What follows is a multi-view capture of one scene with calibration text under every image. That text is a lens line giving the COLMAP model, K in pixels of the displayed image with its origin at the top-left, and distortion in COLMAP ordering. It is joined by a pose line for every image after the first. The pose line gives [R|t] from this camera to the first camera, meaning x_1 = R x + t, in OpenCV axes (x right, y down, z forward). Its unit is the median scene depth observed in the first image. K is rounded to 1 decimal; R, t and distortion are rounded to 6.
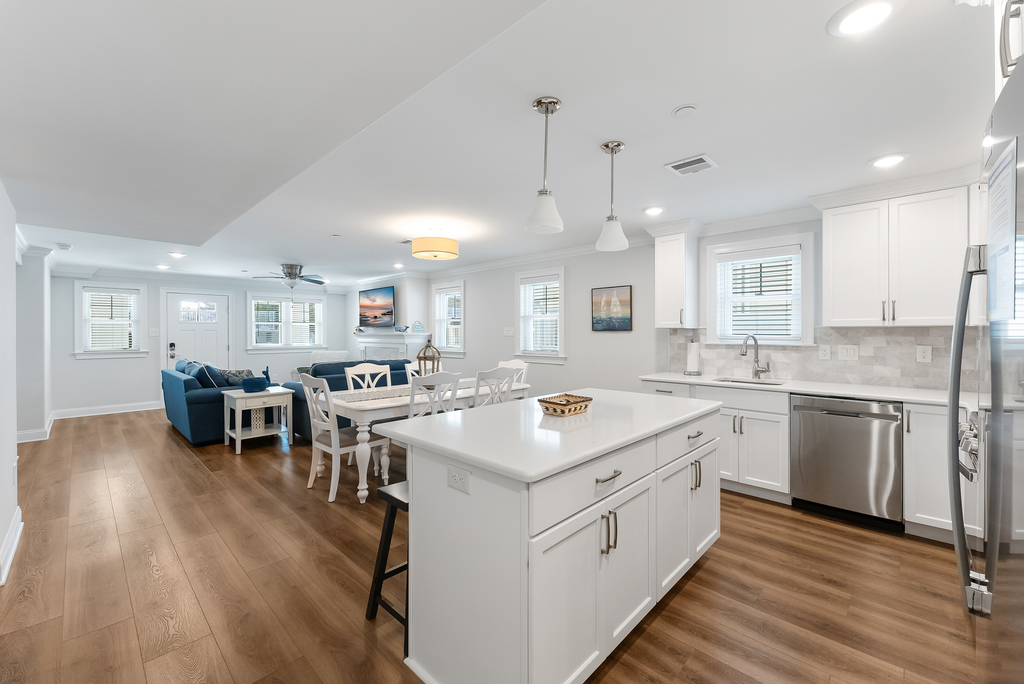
lens RADIAL K [[416.0, 0, 502.7], [0, 416.0, 335.2], [0, 0, 1]] dist [0.002106, 0.000112]
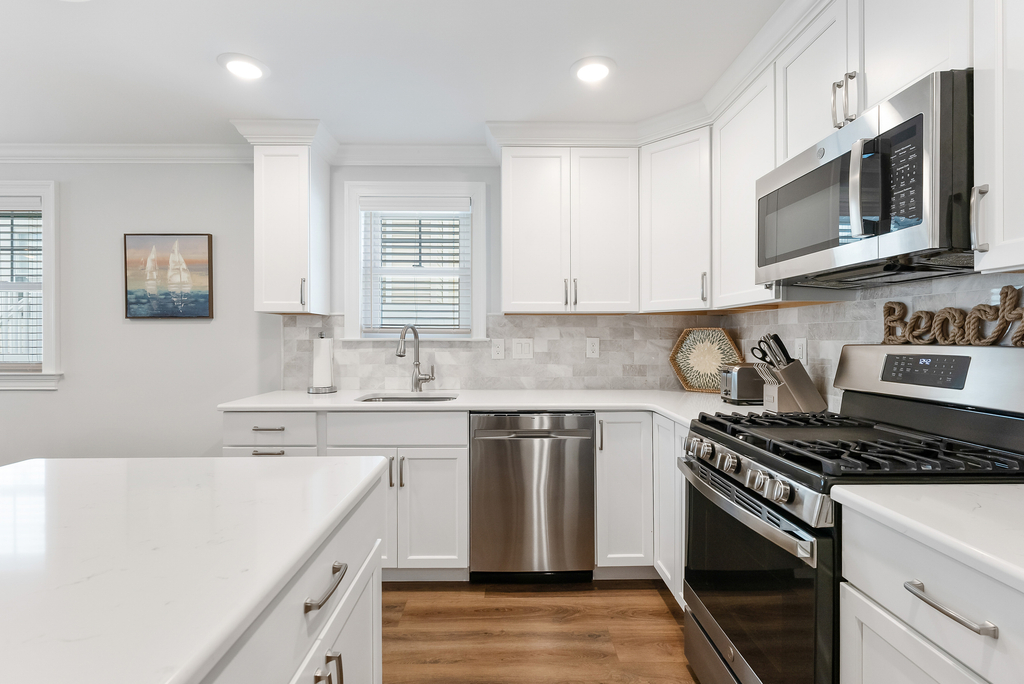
lens RADIAL K [[483.2, 0, 512.4], [0, 483.2, 339.8], [0, 0, 1]] dist [-0.002007, 0.000726]
pose [[0.695916, -0.002468, 0.718119, 0.158685], [0.003223, 0.999995, 0.000313, 0.021725], [-0.718116, 0.002097, 0.695921, 0.343399]]
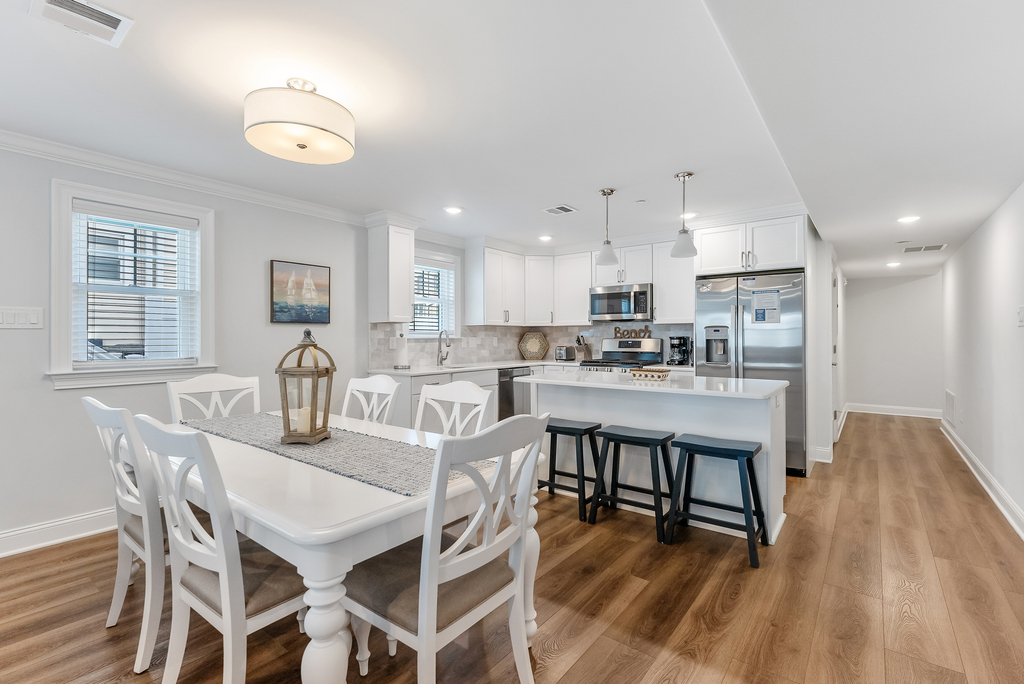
lens RADIAL K [[483.2, 0, 507.3], [0, 483.2, 337.2], [0, 0, 1]] dist [-0.002007, 0.000726]
pose [[-0.131056, 0.001437, 0.991374, -0.790968], [0.007214, 0.999974, -0.000496, 0.021336], [-0.991349, 0.007087, -0.131063, 0.944429]]
